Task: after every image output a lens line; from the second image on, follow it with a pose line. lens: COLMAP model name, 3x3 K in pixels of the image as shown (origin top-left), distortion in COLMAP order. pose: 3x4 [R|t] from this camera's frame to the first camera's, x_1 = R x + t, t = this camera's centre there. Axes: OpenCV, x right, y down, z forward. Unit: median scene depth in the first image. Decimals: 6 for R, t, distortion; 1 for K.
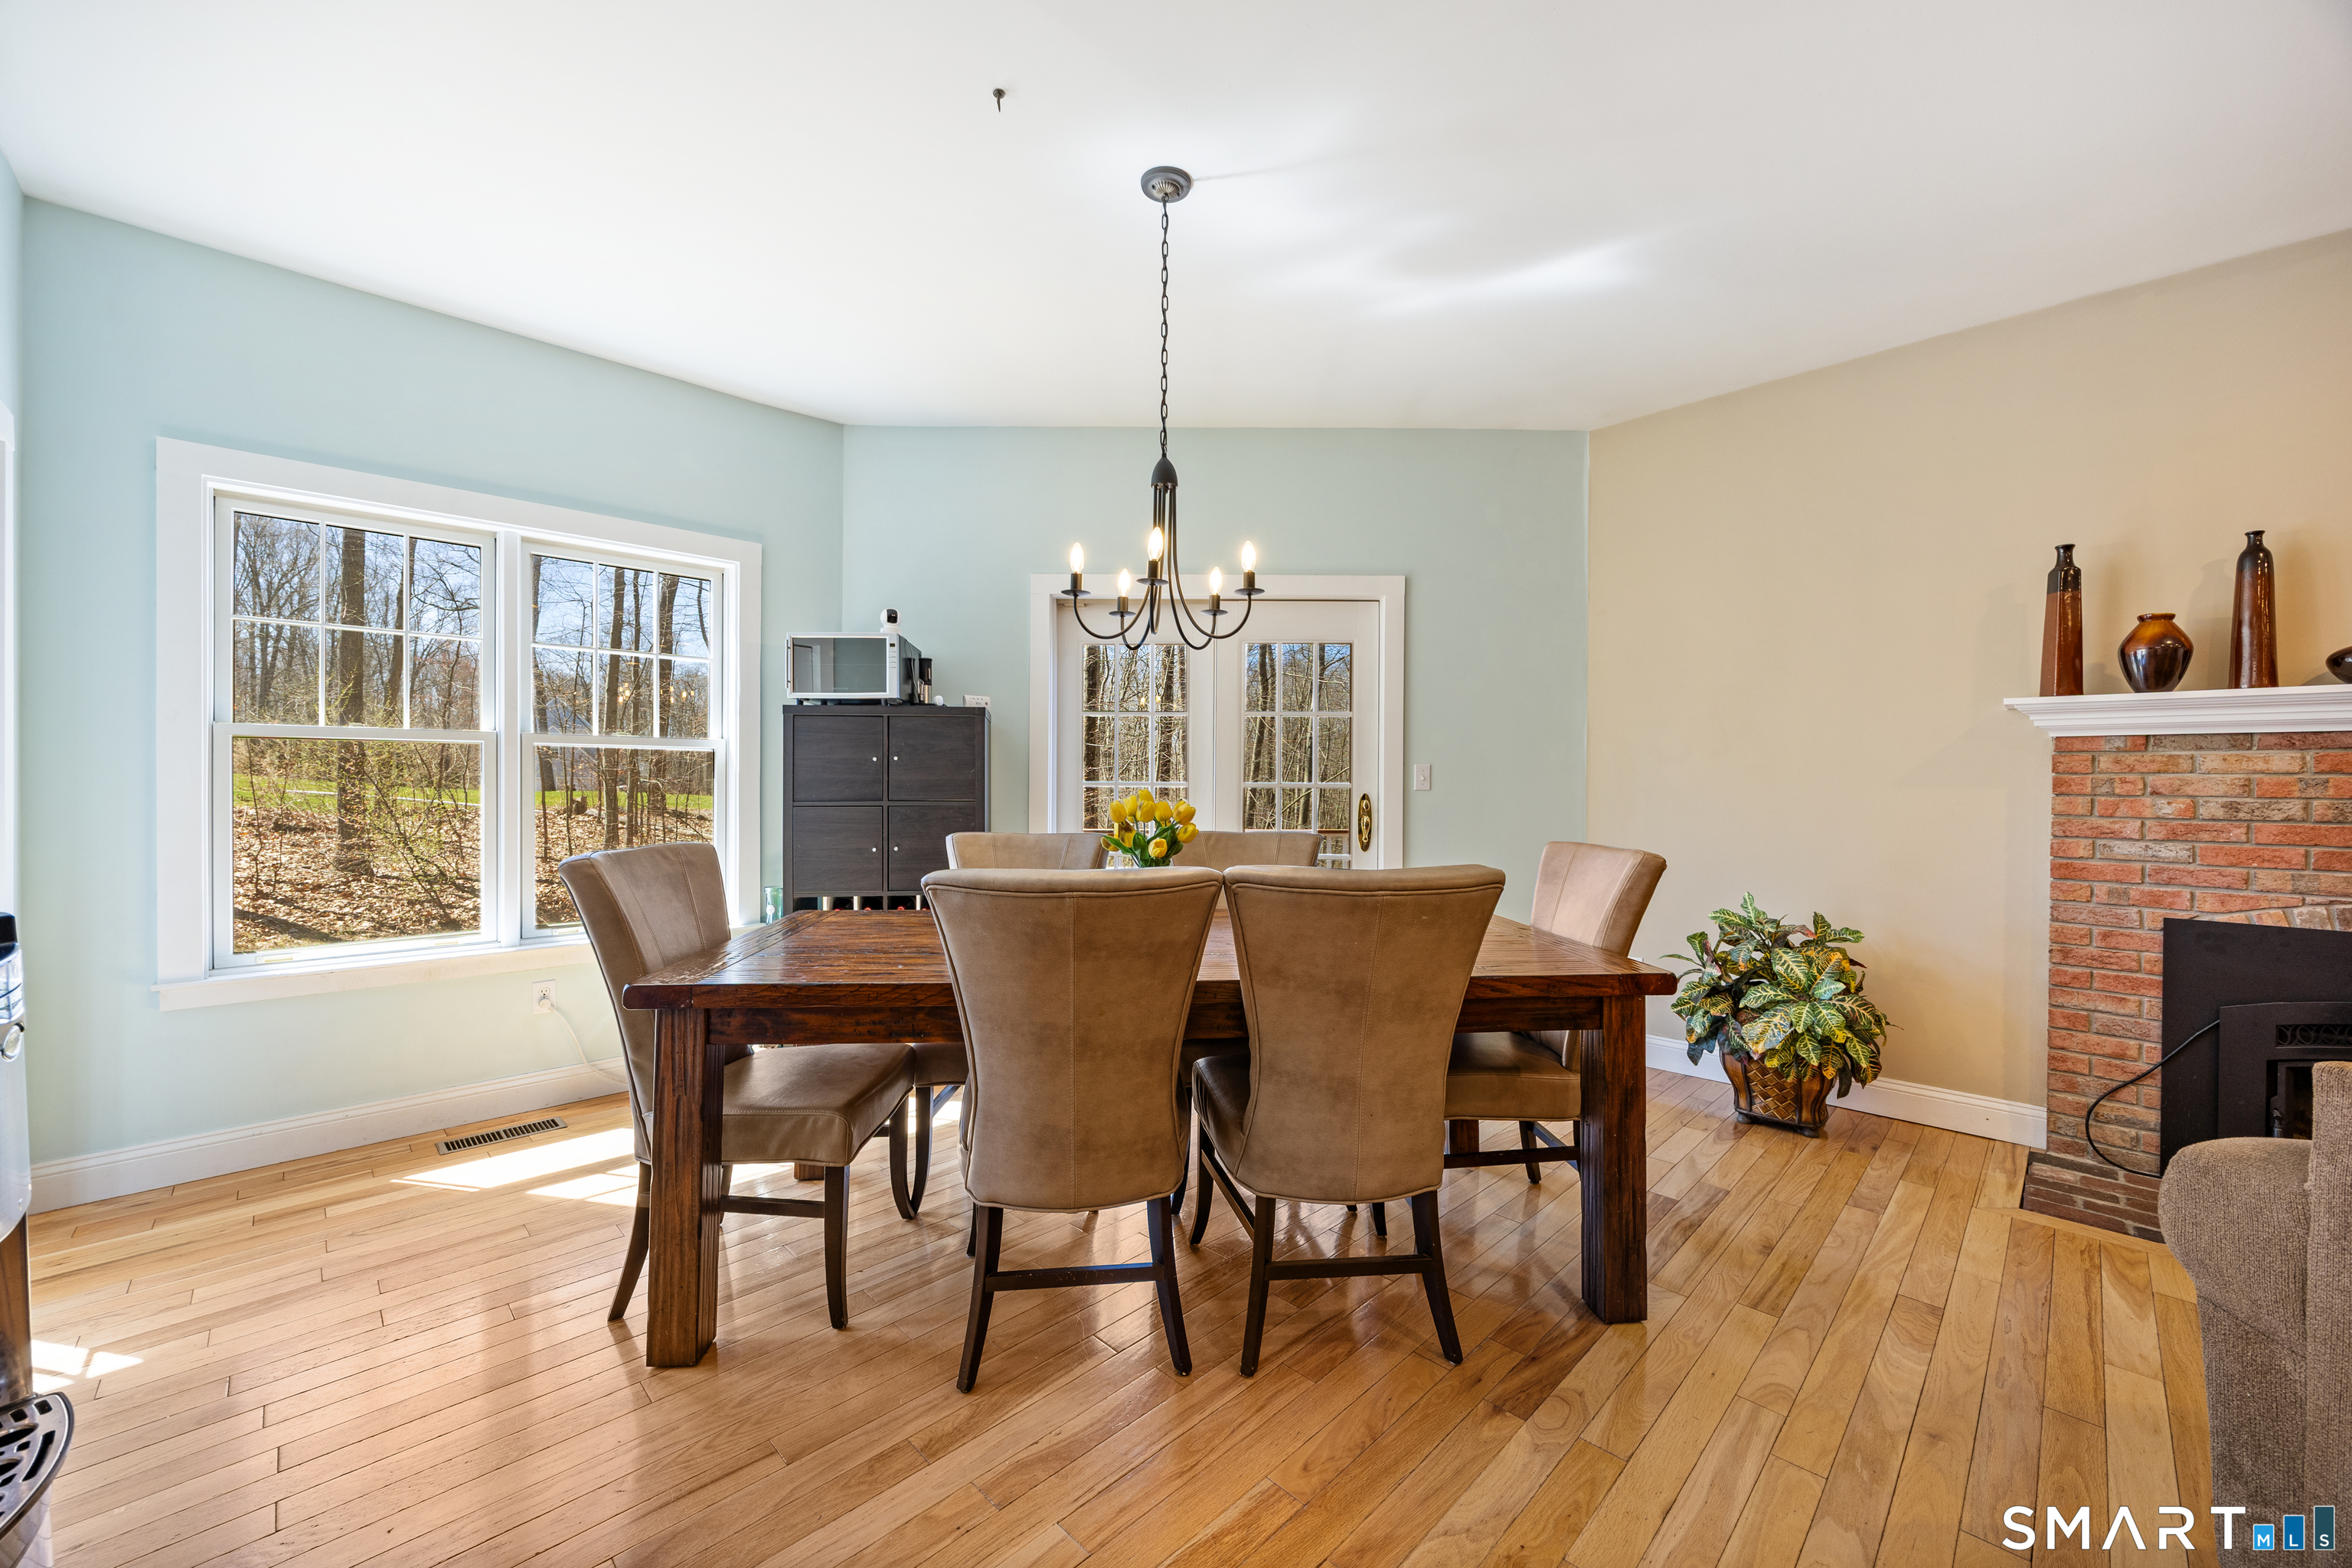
lens RADIAL K [[901.9, 0, 1183.0], [0, 901.9, 786.1], [0, 0, 1]] dist [-0.002180, 0.000458]
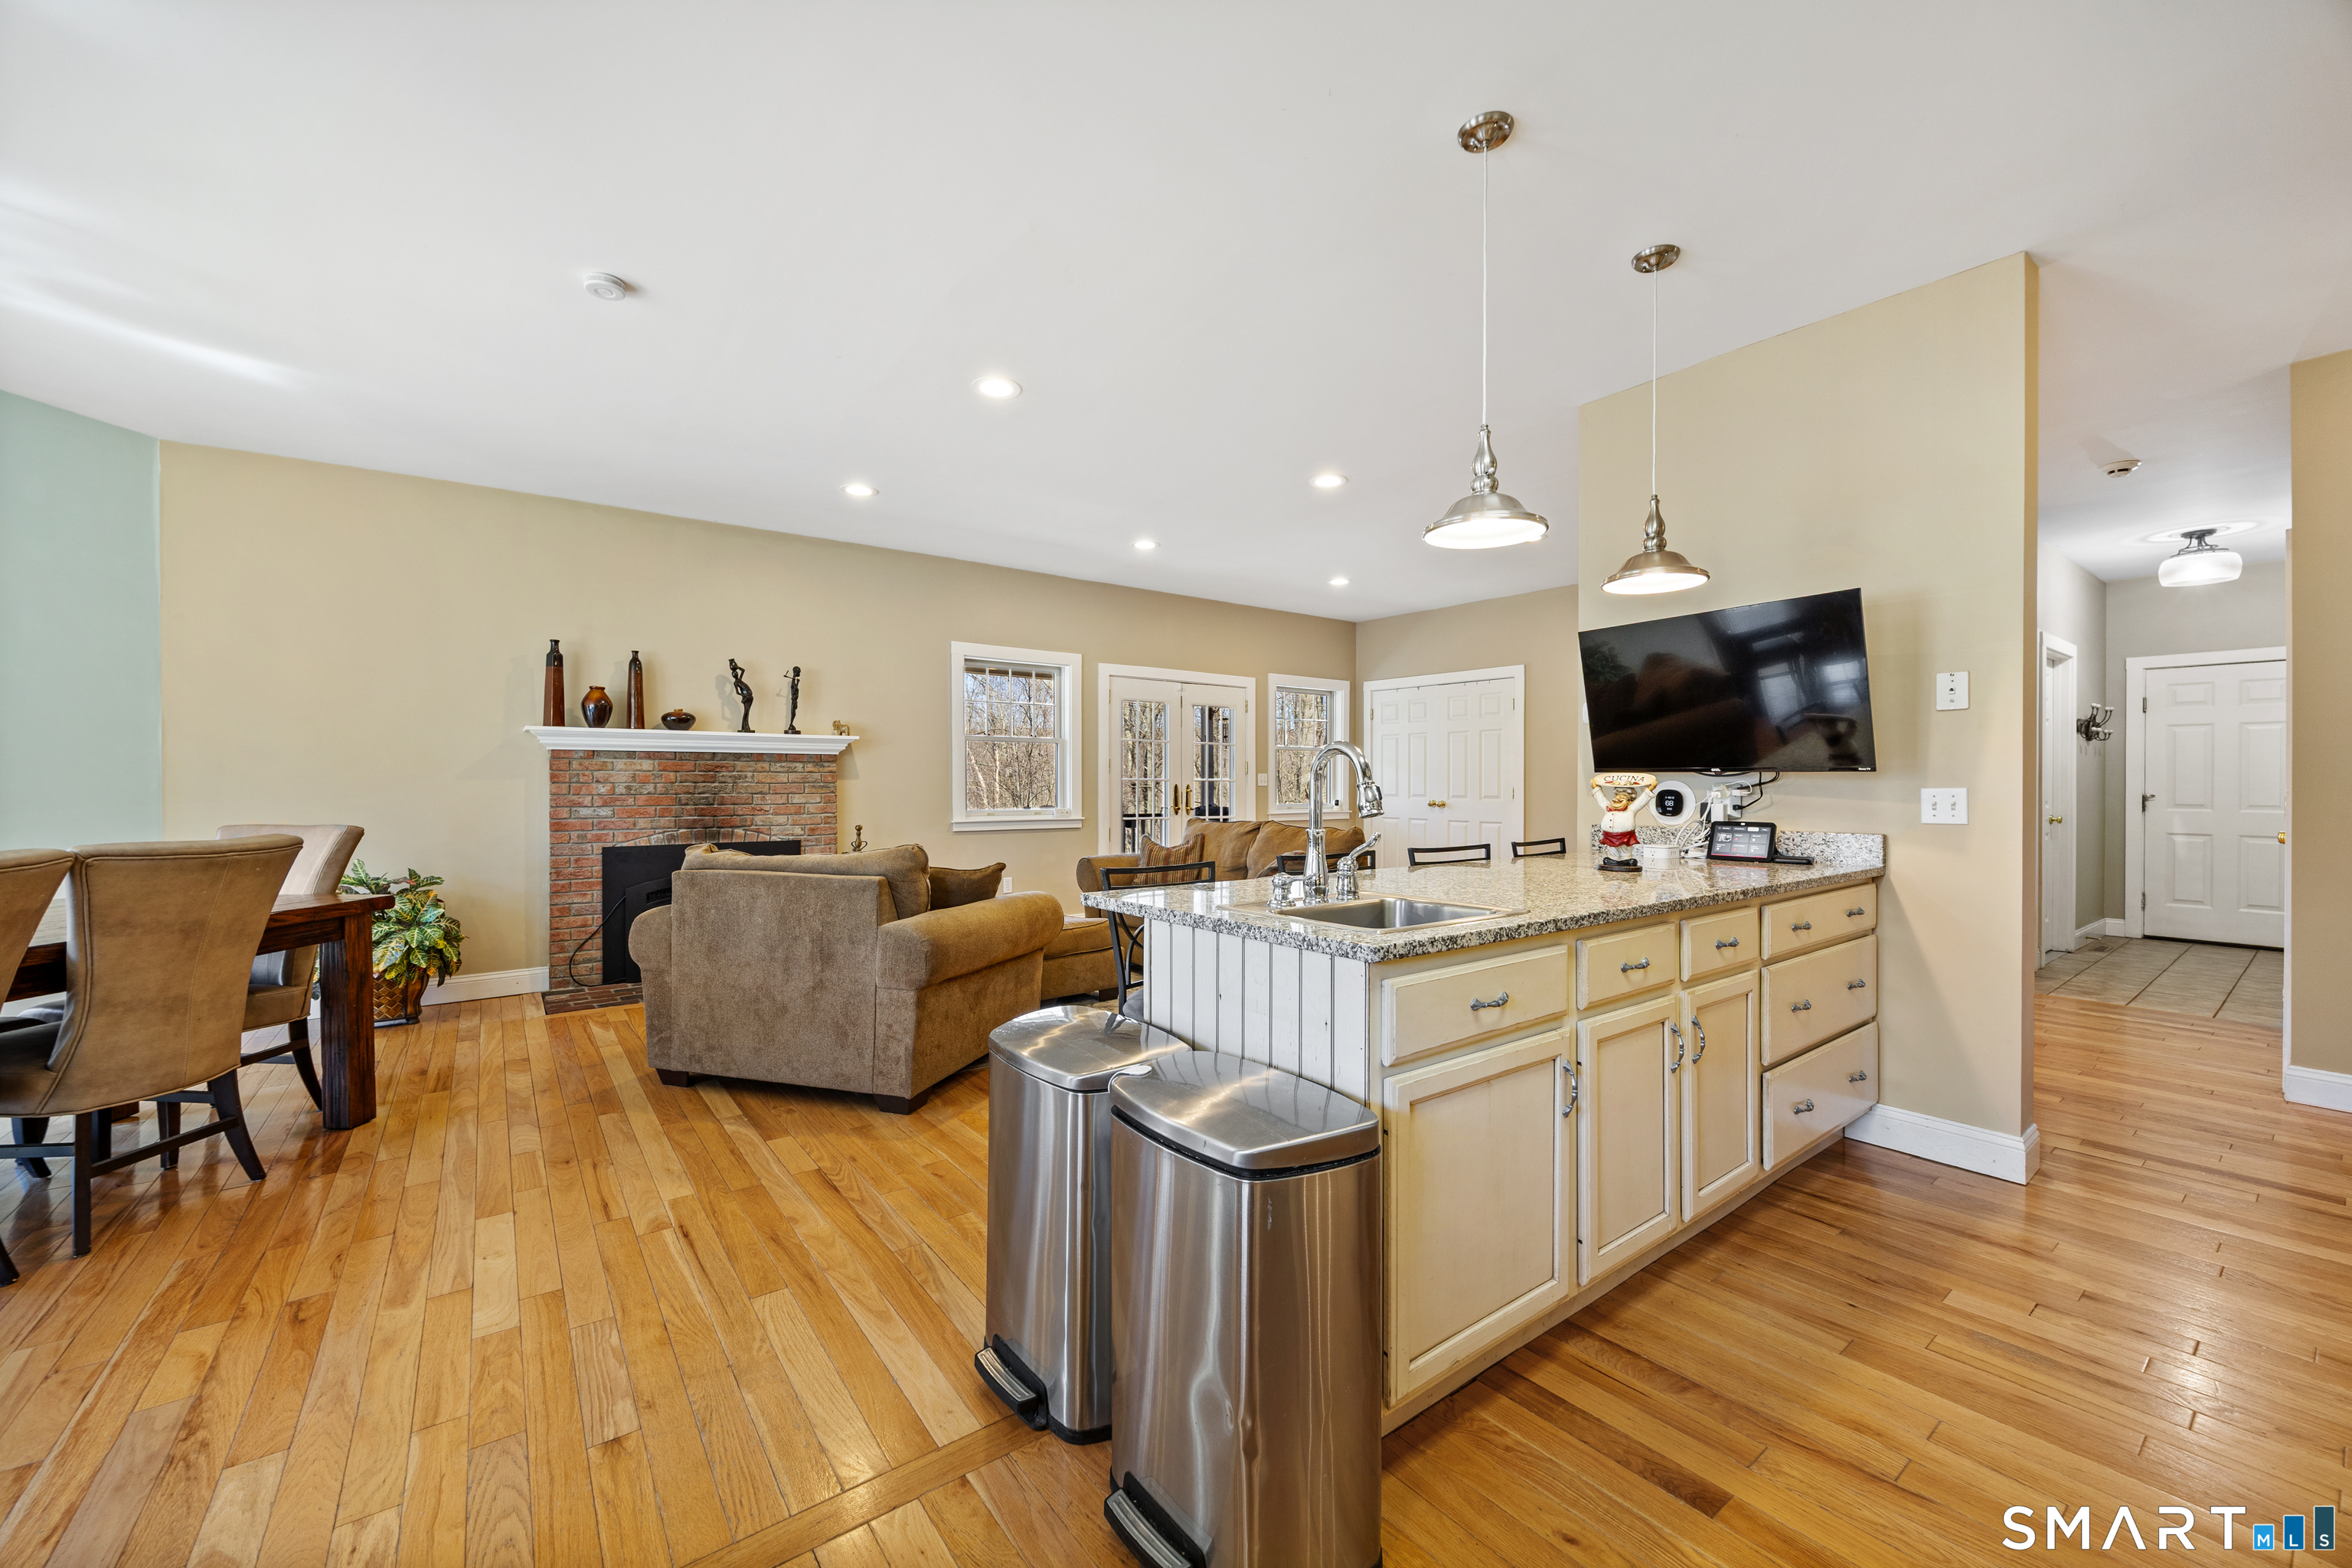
lens RADIAL K [[901.9, 0, 1154.3], [0, 901.9, 784.6], [0, 0, 1]] dist [-0.002180, 0.000458]
pose [[0.146455, -0.013241, 0.989129, -0.602196], [0.005668, 0.999905, 0.012546, -0.002296], [-0.989201, 0.003769, 0.146516, -0.418661]]
